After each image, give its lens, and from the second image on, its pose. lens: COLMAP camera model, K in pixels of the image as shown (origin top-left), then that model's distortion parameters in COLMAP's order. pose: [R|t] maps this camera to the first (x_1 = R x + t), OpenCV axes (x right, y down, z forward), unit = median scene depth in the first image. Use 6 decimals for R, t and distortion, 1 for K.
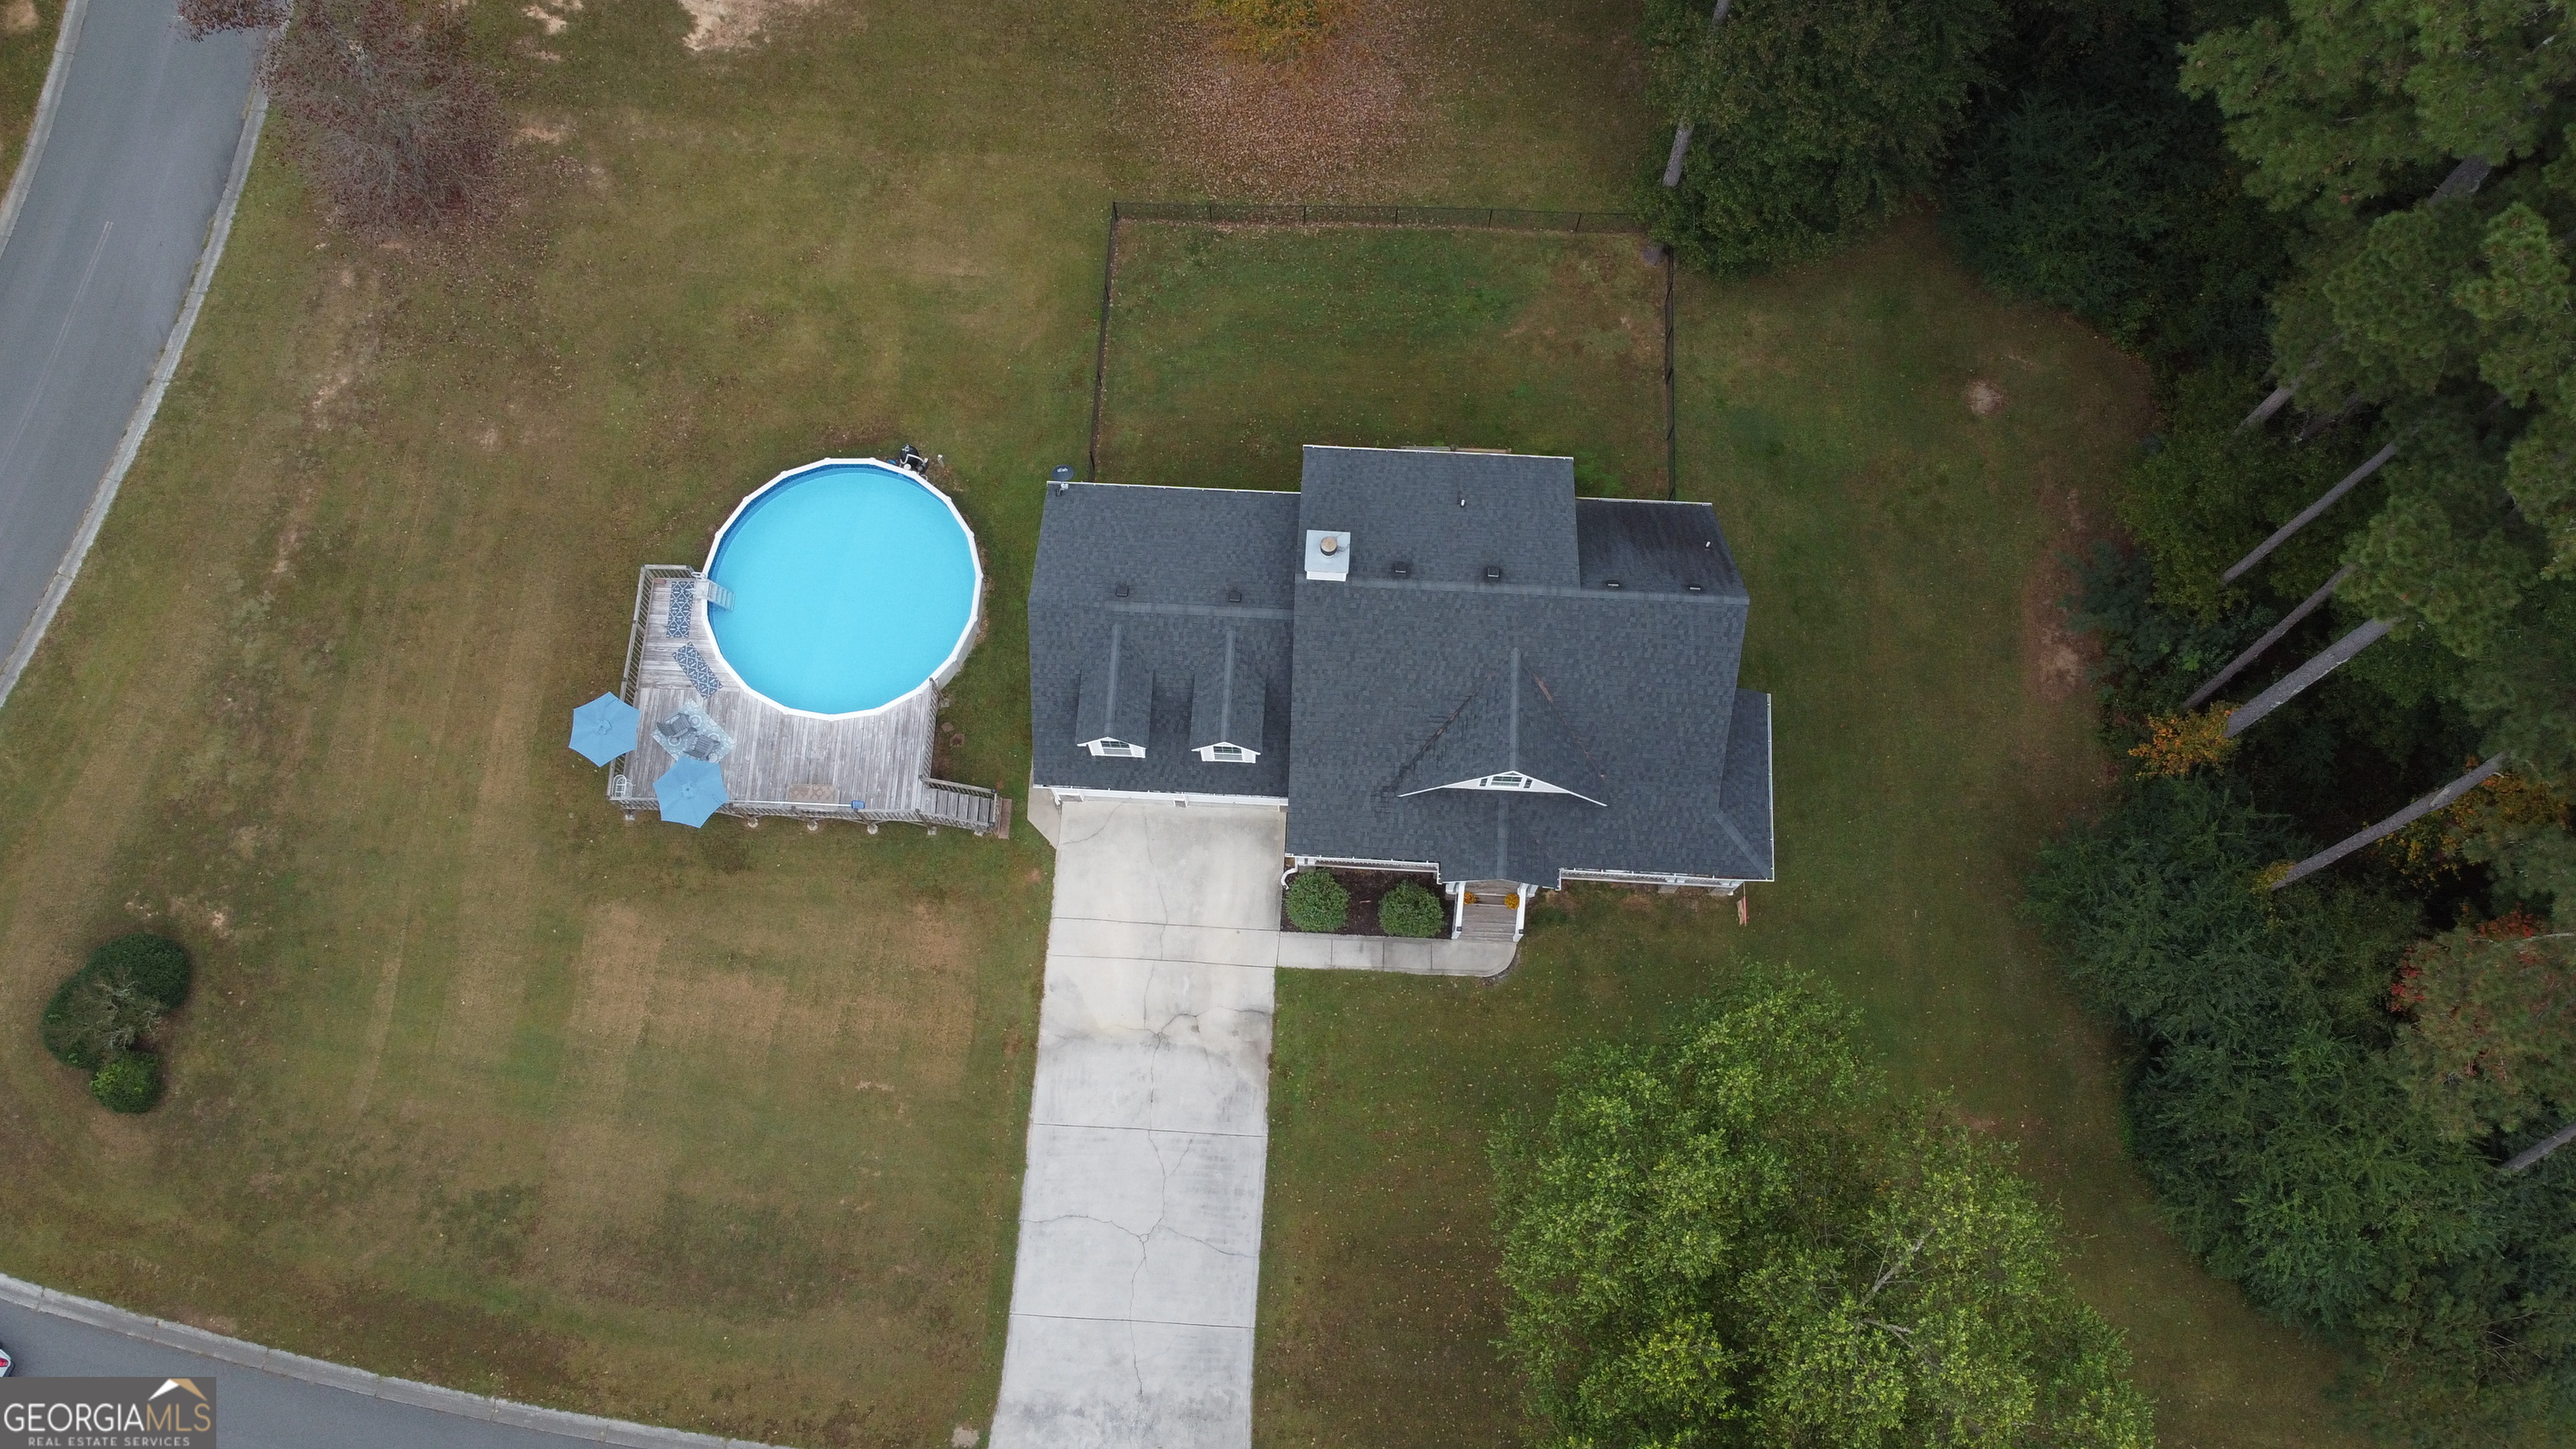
lens RADIAL K [[1974.4, 0, 1295.2], [0, 1974.4, 720.3], [0, 0, 1]] dist [0.004261, -0.008347]
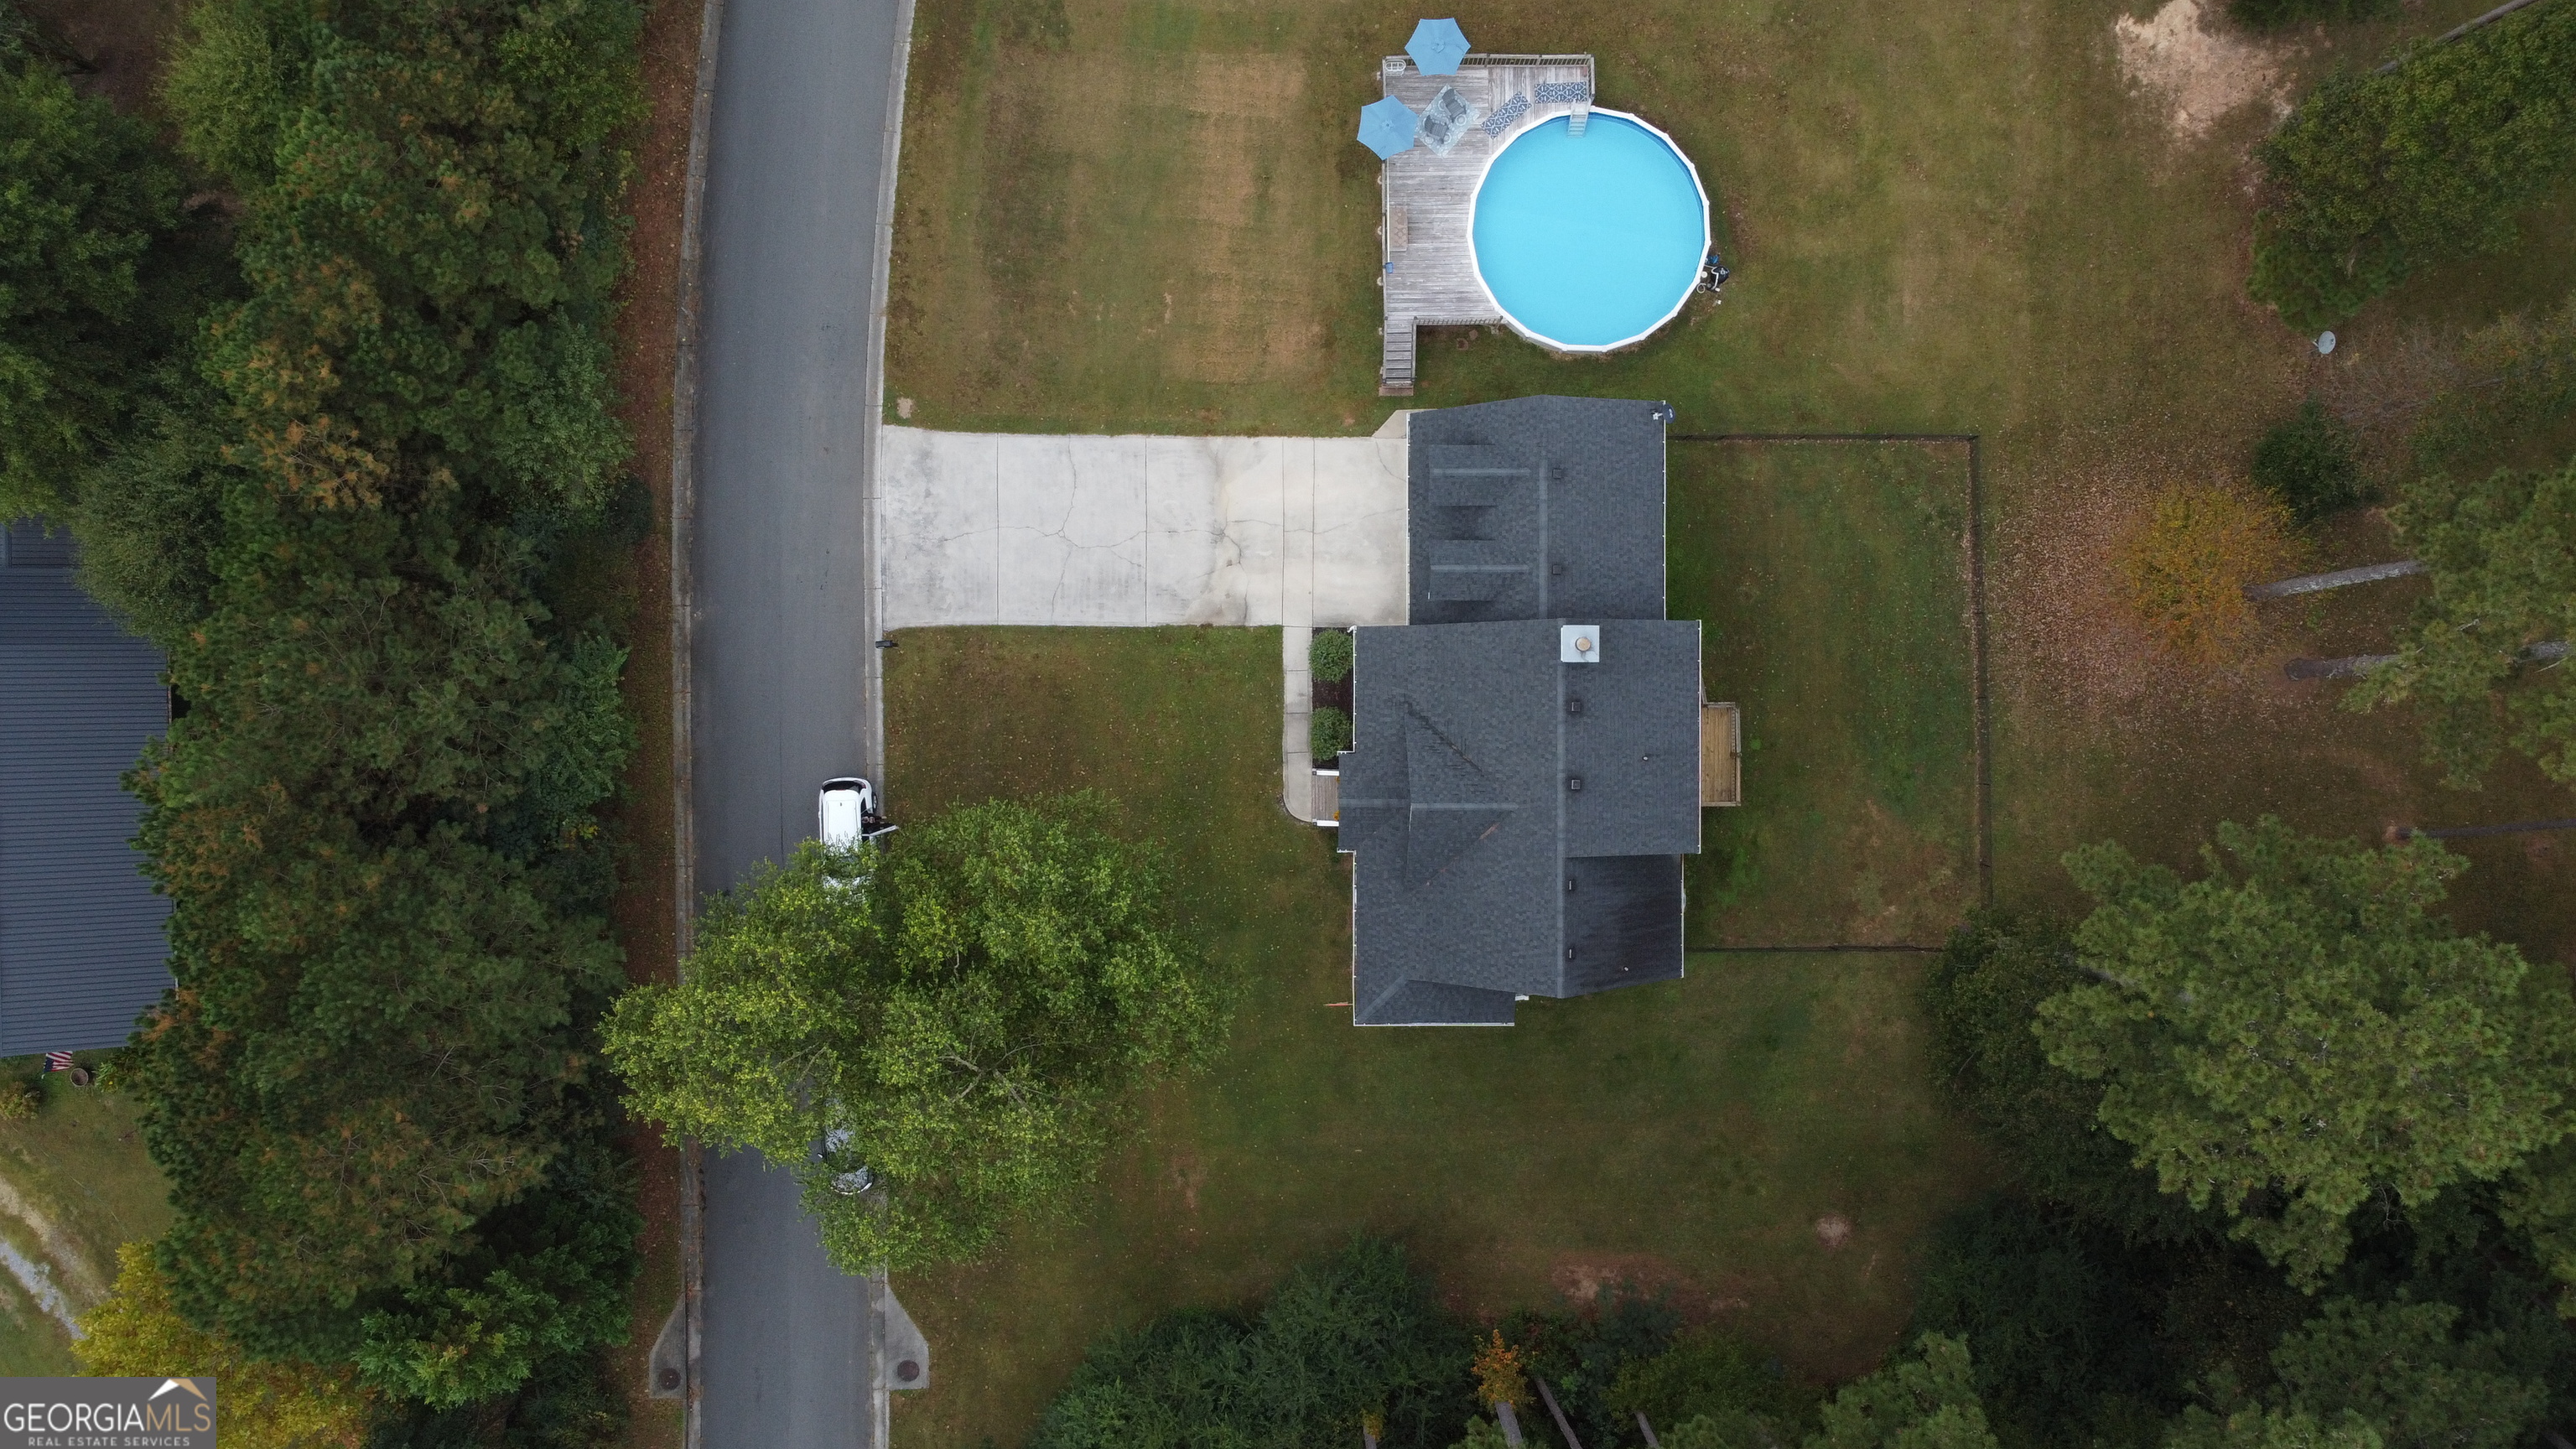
lens RADIAL K [[1974.4, 0, 1297.2], [0, 1974.4, 728.7], [0, 0, 1]] dist [0.009175, -0.003679]
pose [[0.052732, 0.998495, 0.015047, 0.035959], [-0.956312, 0.046154, 0.288683, -0.233865], [0.287554, -0.029612, 0.957307, -0.168196]]
